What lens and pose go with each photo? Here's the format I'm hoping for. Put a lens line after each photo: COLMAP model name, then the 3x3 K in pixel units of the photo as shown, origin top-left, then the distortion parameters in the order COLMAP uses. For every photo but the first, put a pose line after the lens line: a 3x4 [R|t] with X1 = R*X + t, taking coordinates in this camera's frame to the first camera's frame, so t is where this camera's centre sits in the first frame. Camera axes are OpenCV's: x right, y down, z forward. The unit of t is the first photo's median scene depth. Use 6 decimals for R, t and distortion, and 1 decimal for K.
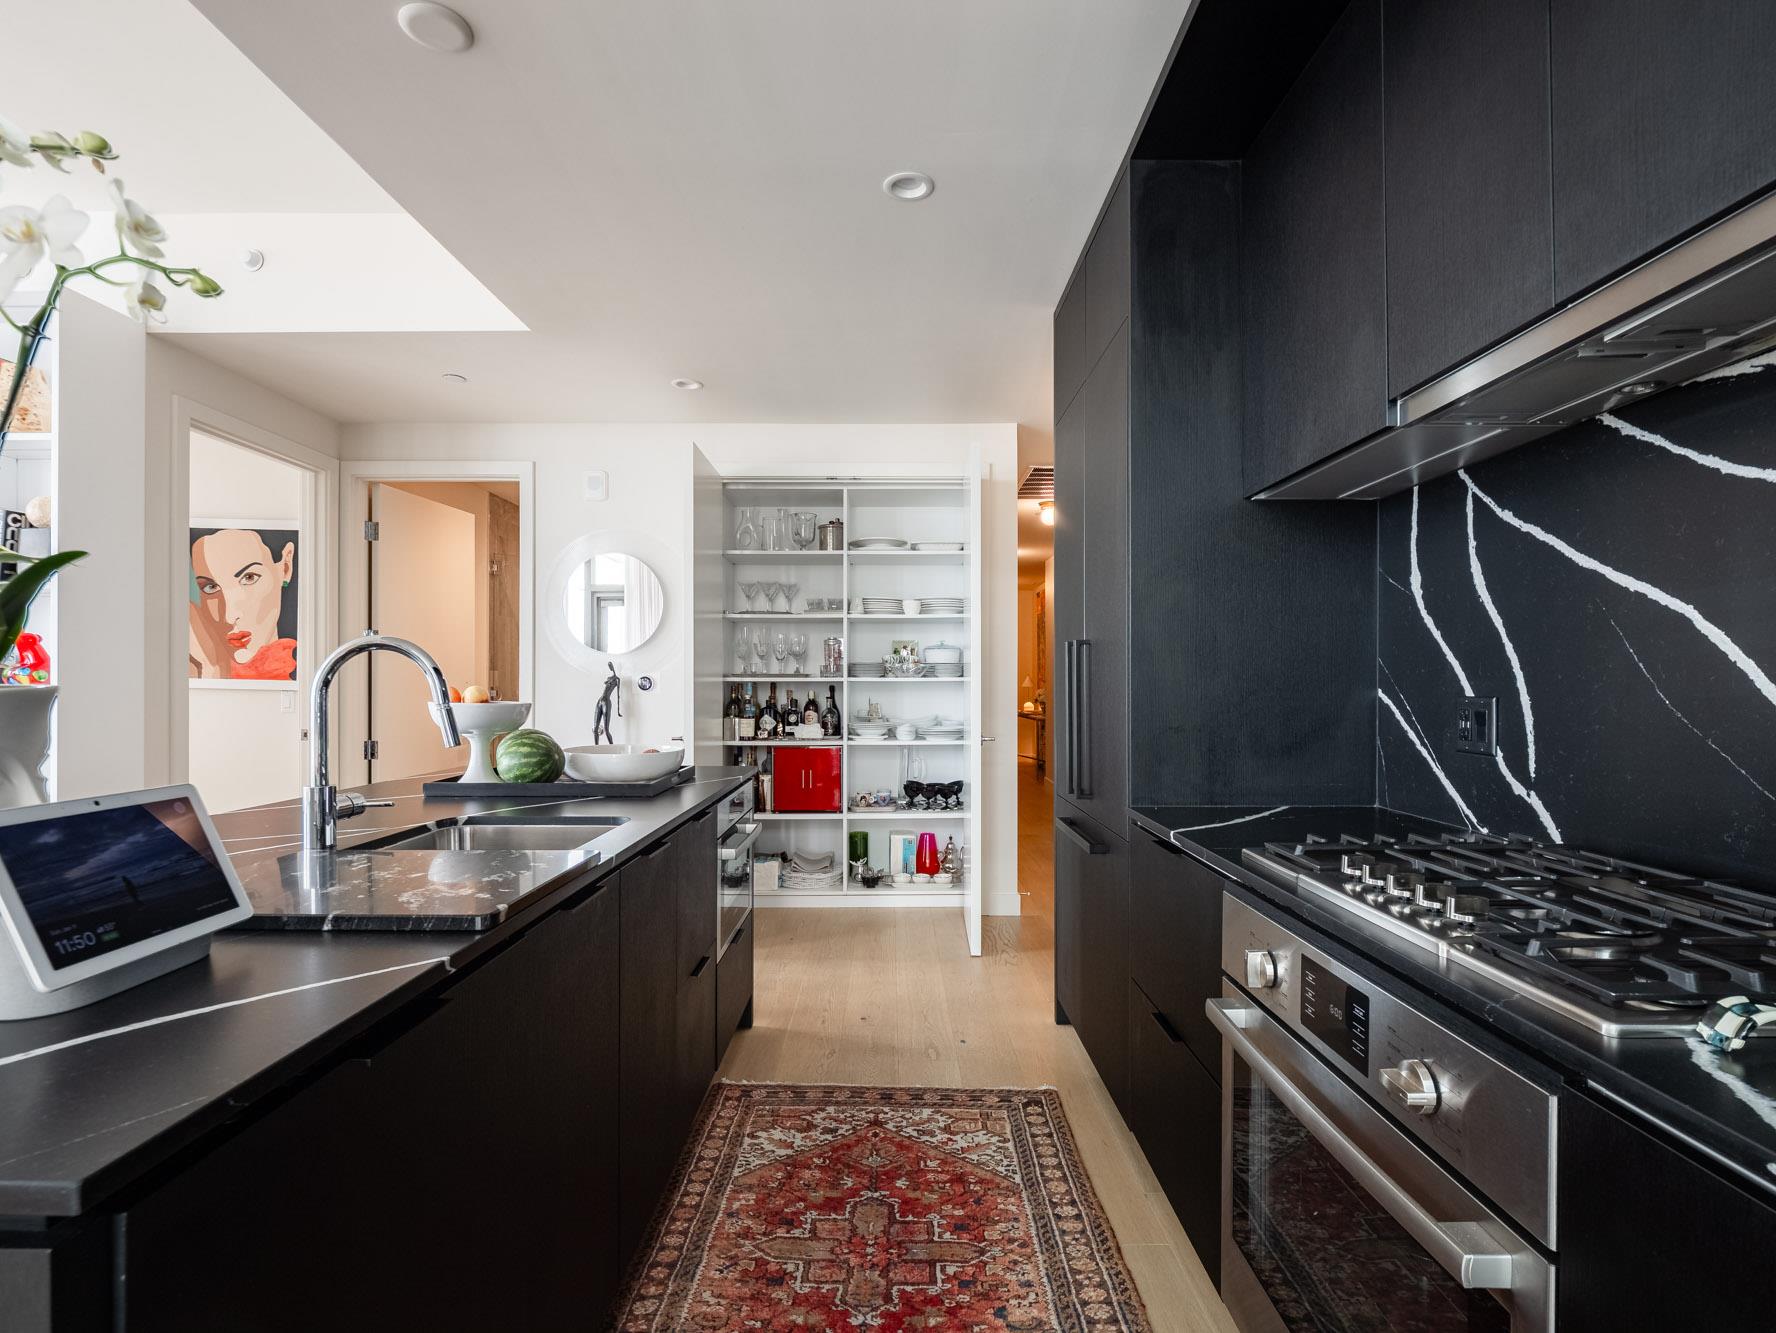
lens RADIAL K [[846.8, 0, 888.9], [0, 846.8, 677.9], [0, 0, 1]] dist [-0.000669, -0.000041]
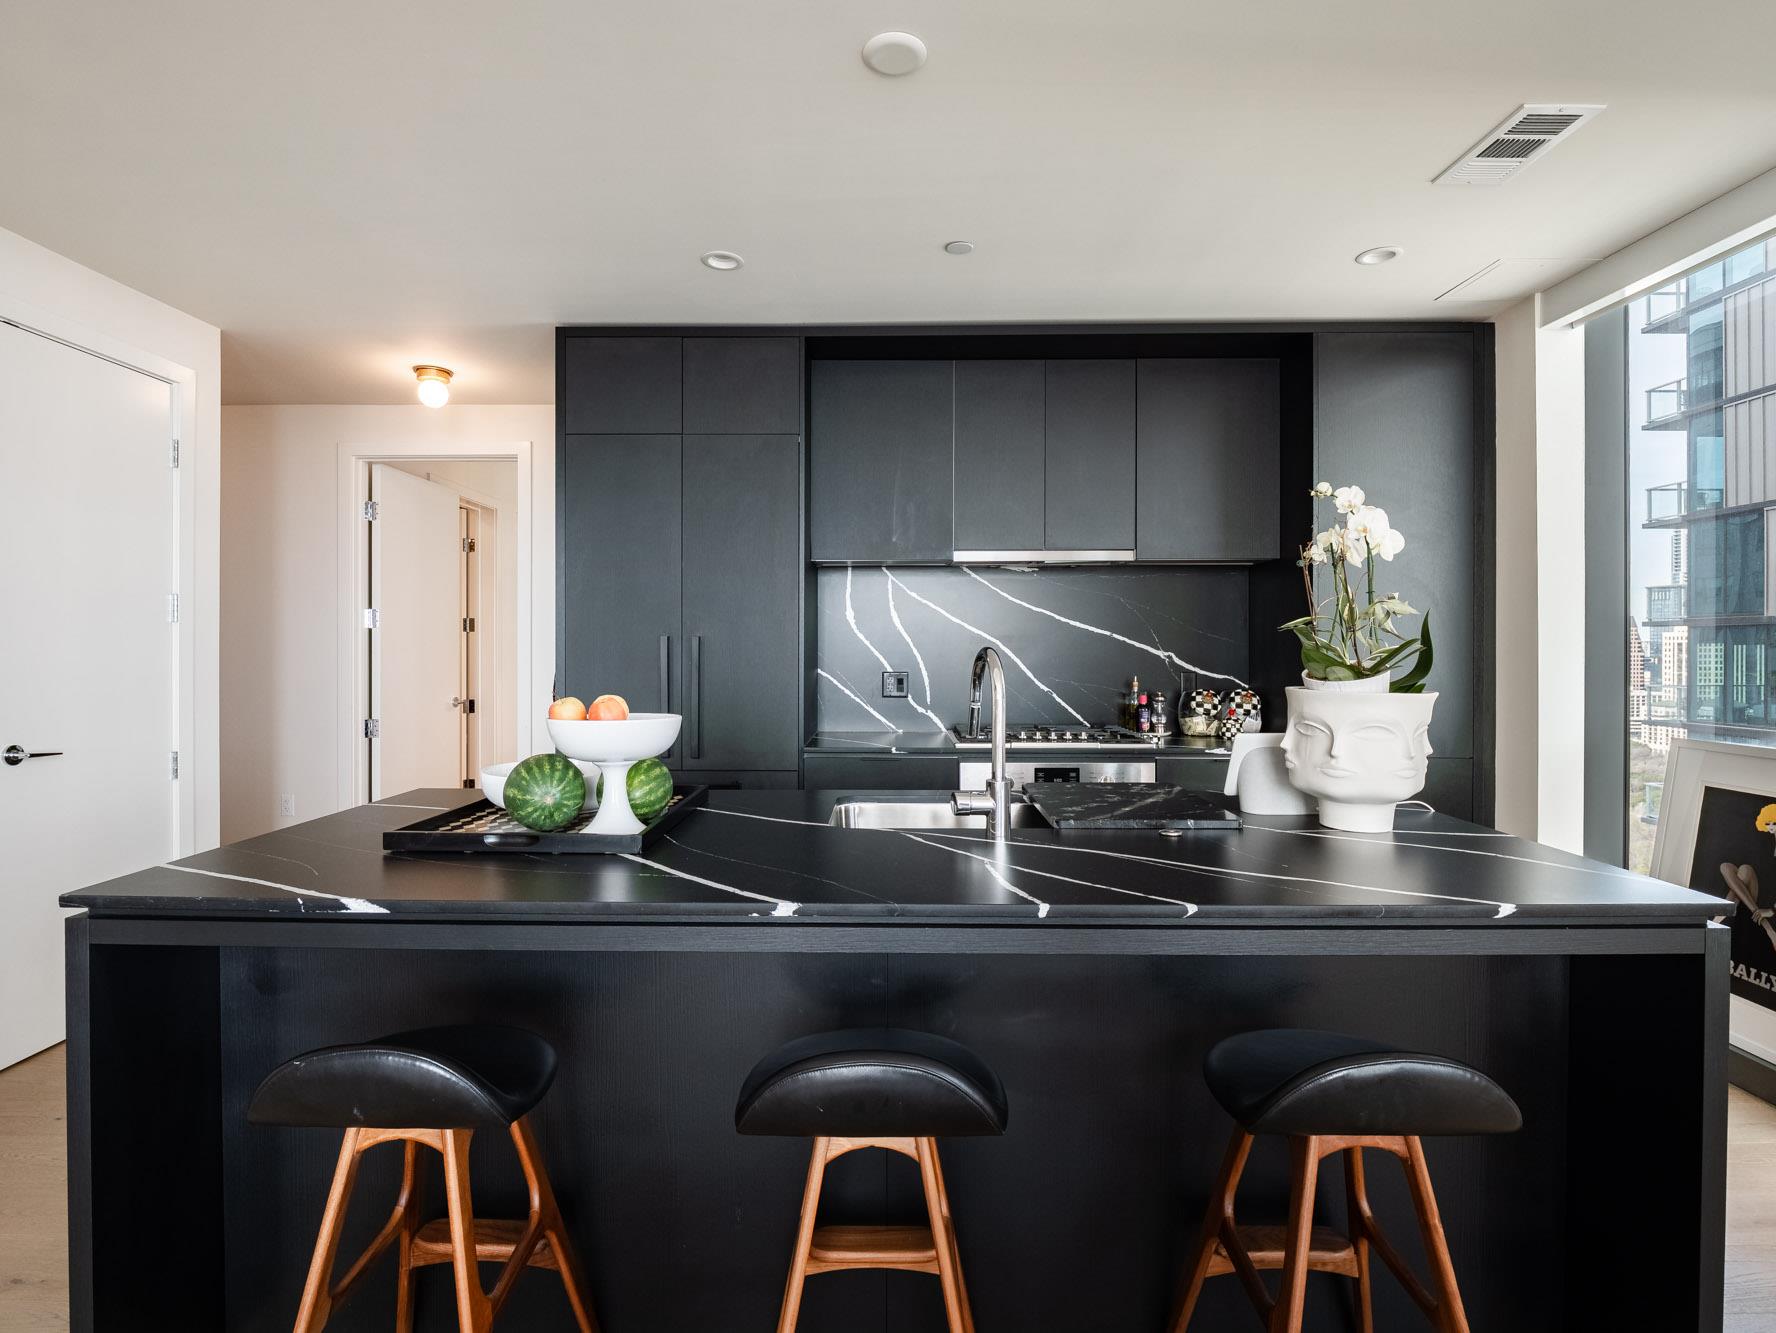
lens RADIAL K [[881.2, 0, 884.0], [0, 881.2, 646.6], [0, 0, 1]] dist [-0.000719, 0.000006]
pose [[0.009705, 0.000372, 0.999953, -1.702794], [-0.006781, 0.999977, -0.000306, -0.045278], [-0.999930, -0.006777, 0.009708, 1.051324]]
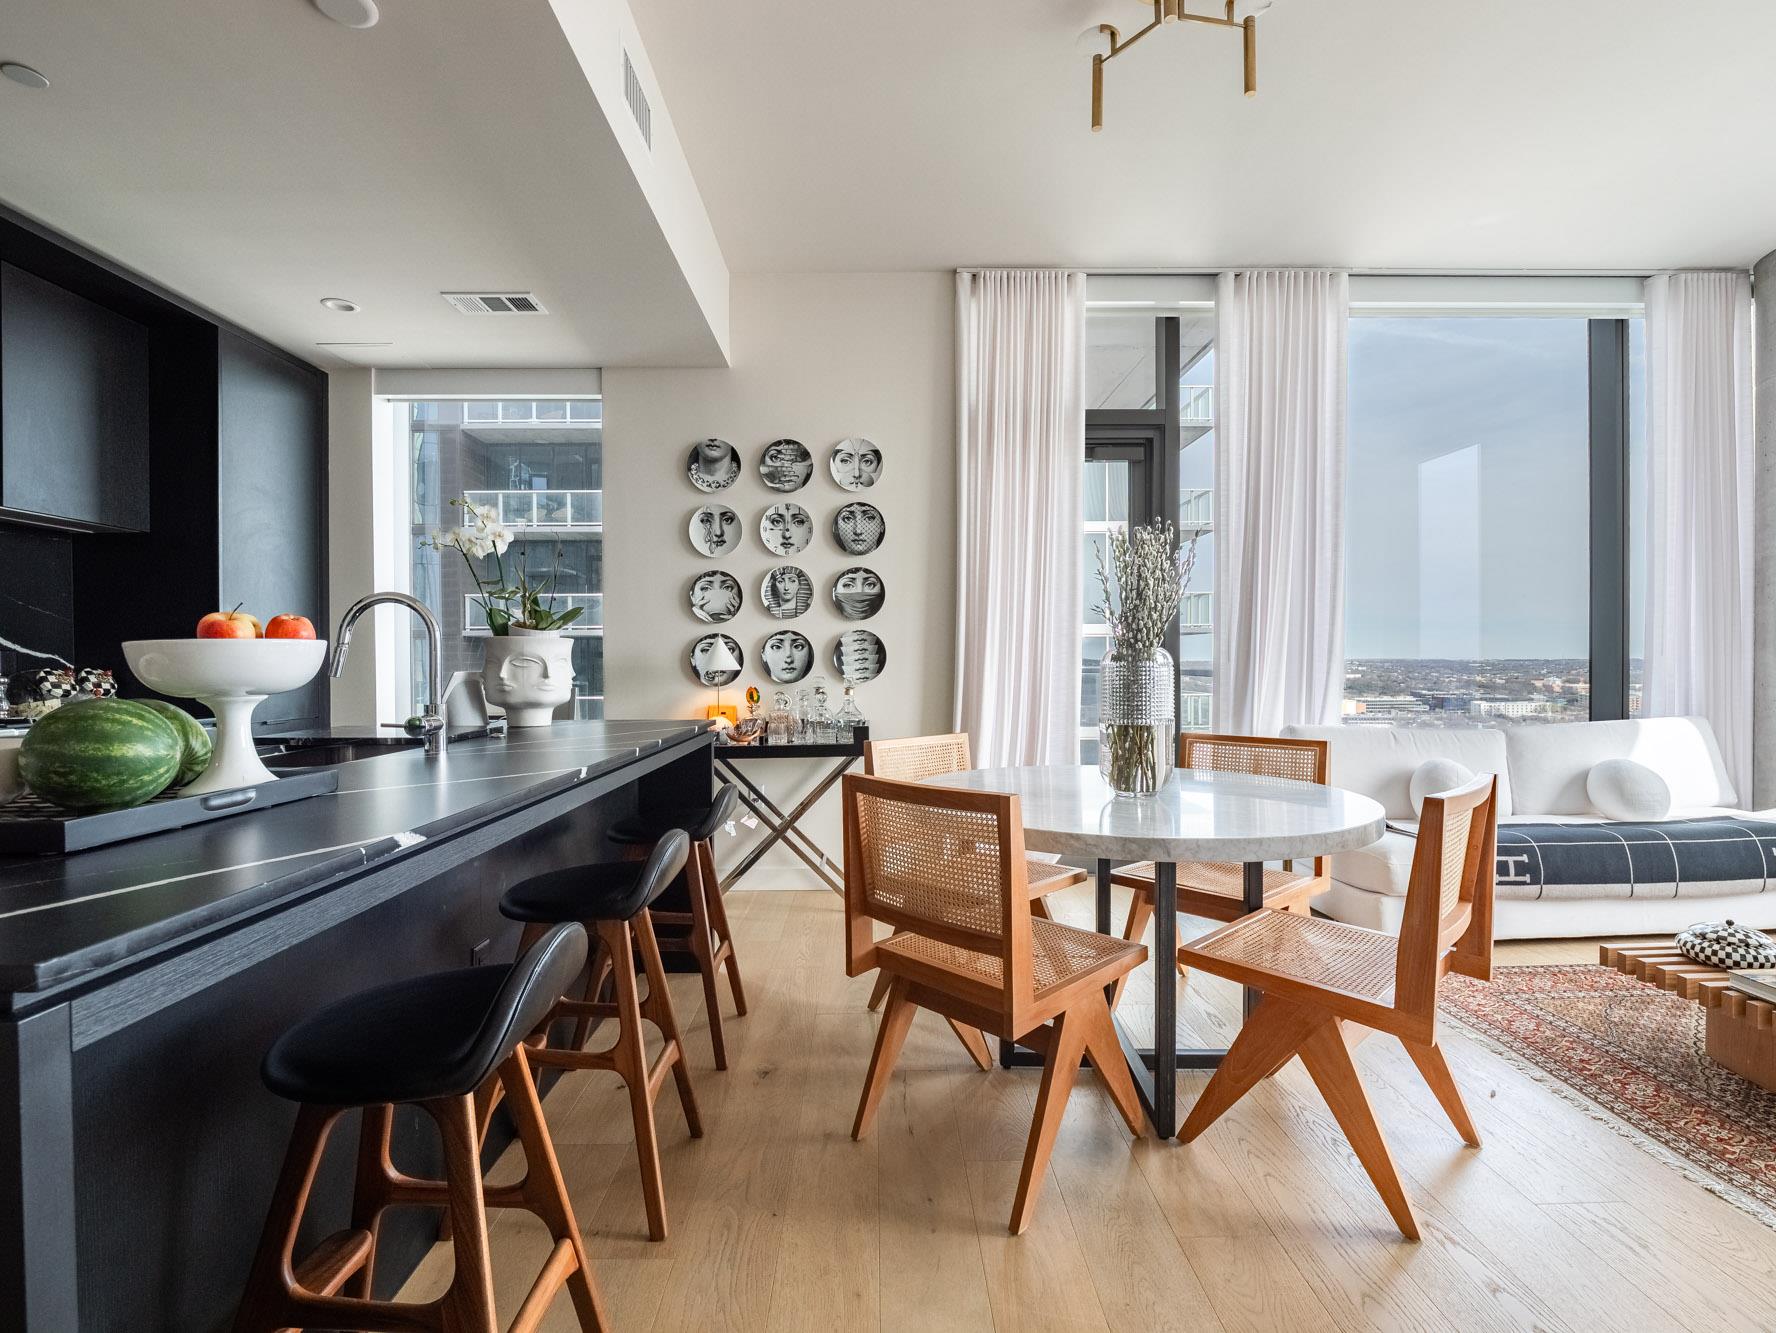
lens RADIAL K [[844.6, 0, 891.4], [0, 844.6, 669.4], [0, 0, 1]] dist [-0.020223, -0.000063]
pose [[-0.999708, 0.006882, -0.023165, -1.249265], [0.006802, 0.999971, 0.003548, 0.068748], [0.023189, 0.003389, -0.999725, 2.160409]]
